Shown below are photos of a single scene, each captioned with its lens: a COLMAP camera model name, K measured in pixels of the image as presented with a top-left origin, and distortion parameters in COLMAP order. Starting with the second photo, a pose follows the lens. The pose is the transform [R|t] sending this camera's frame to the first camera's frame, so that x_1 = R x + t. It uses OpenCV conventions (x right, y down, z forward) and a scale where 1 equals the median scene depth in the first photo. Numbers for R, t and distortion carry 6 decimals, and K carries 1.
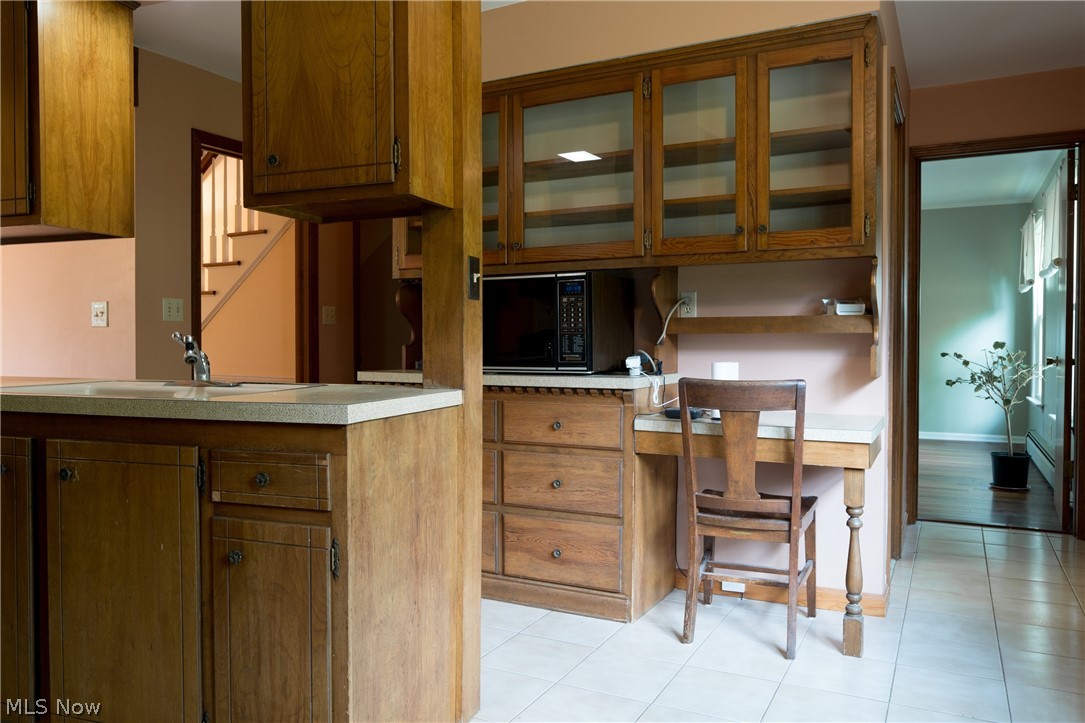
lens RADIAL K [[785.1, 0, 542.5], [0, 785.1, 361.5], [0, 0, 1]] dist [-0.061888, 0.051970]
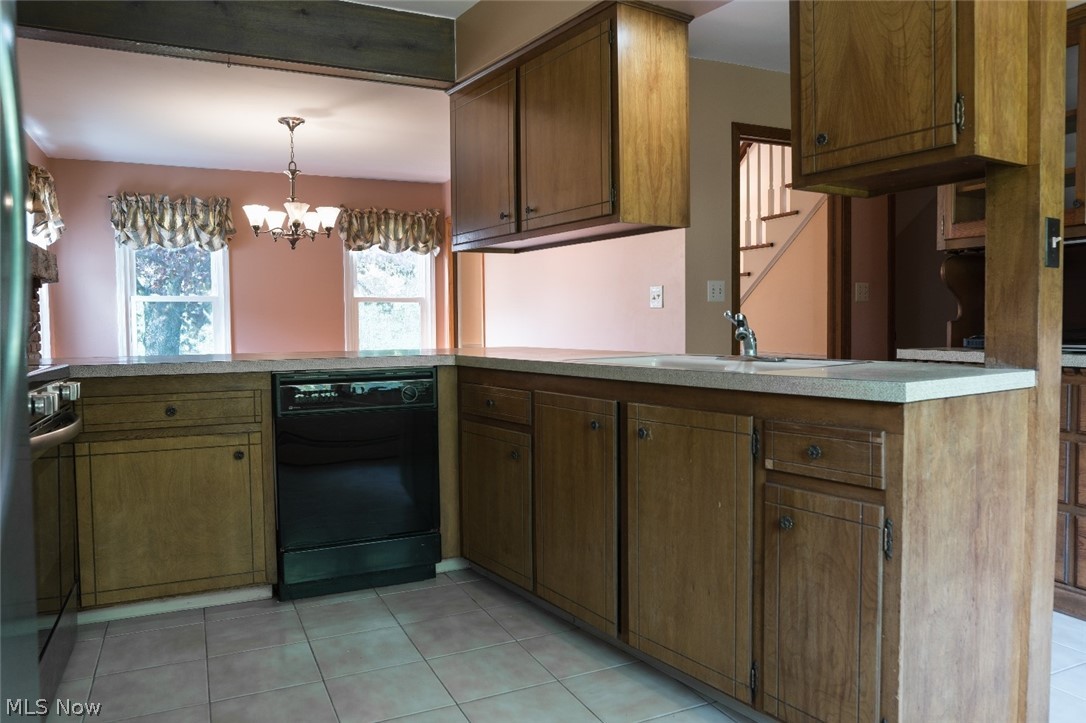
lens RADIAL K [[761.8, 0, 543.0], [0, 761.8, 361.5], [0, 0, 1]] dist [-0.056682, 0.040471]
pose [[0.794268, 0.019966, -0.607240, -0.032815], [-0.001911, 0.999537, 0.030365, 0.001734], [0.607565, -0.022958, 0.793938, -0.008204]]
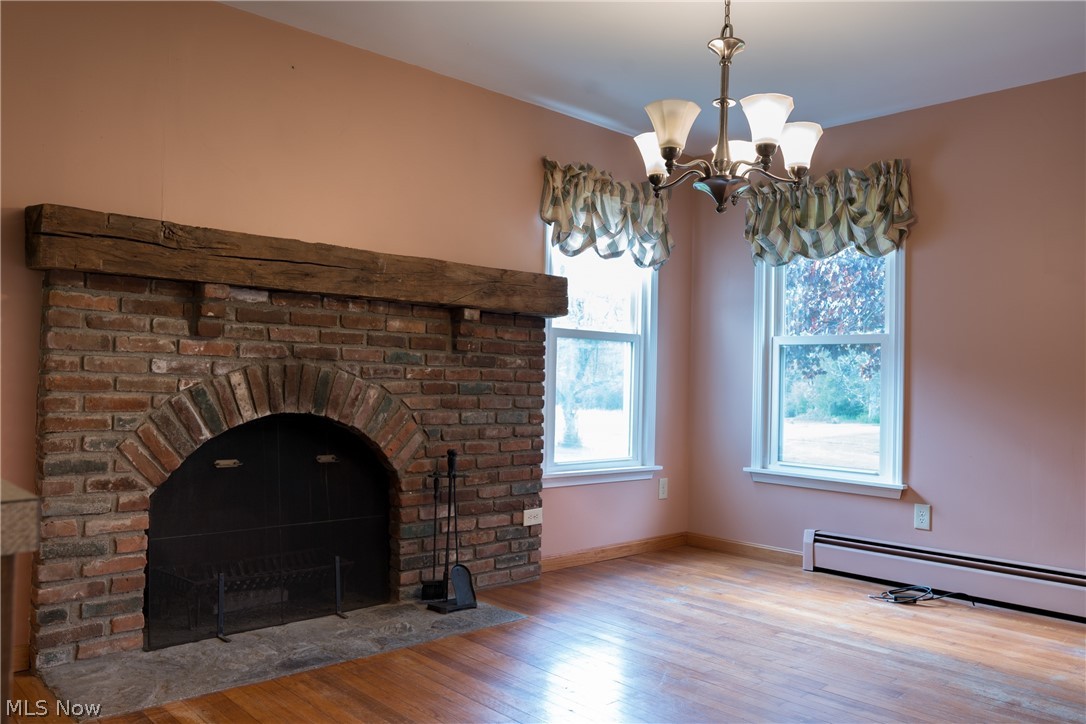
lens RADIAL K [[826.8, 0, 590.2], [0, 826.8, 366.1], [0, 0, 1]] dist [-0.054082, 0.060508]
pose [[-0.314460, -0.028809, -0.948833, -1.024785], [-0.046630, 0.998802, -0.014872, -0.034606], [0.948125, 0.039568, -0.315427, 1.767146]]
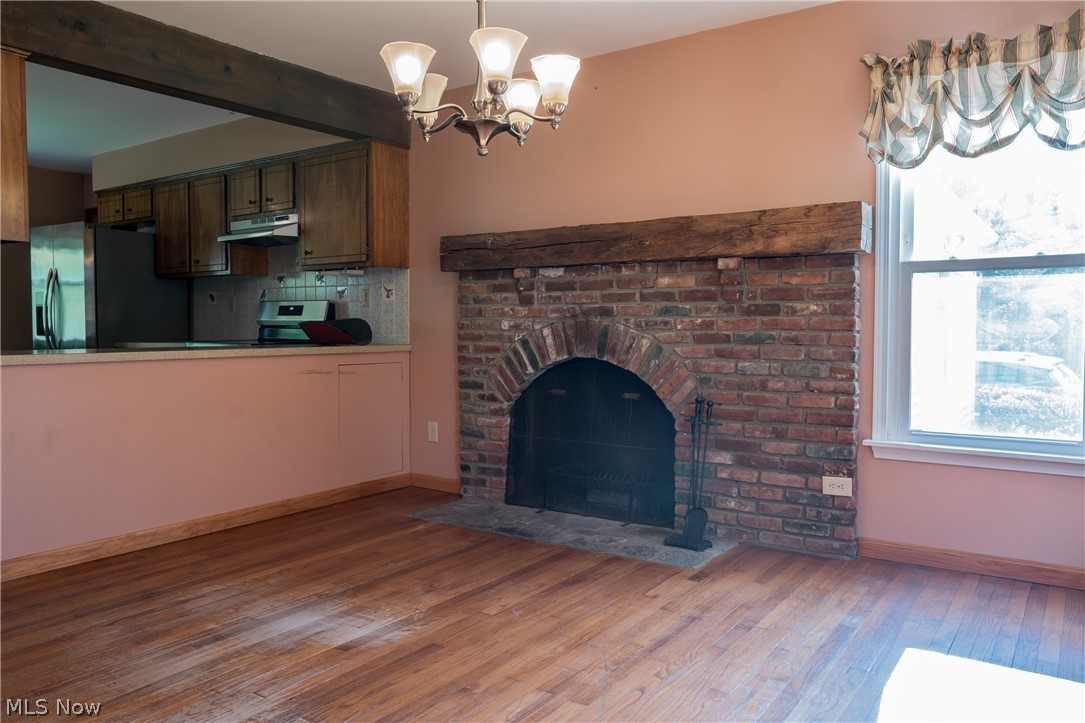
lens RADIAL K [[785.1, 0, 542.5], [0, 785.1, 361.5], [0, 0, 1]] dist [-0.061888, 0.051970]
pose [[-0.991640, -0.007393, 0.128820, -2.548360], [0.001464, 0.997649, 0.068519, -0.068047], [-0.129024, 0.068135, -0.989298, 2.736731]]
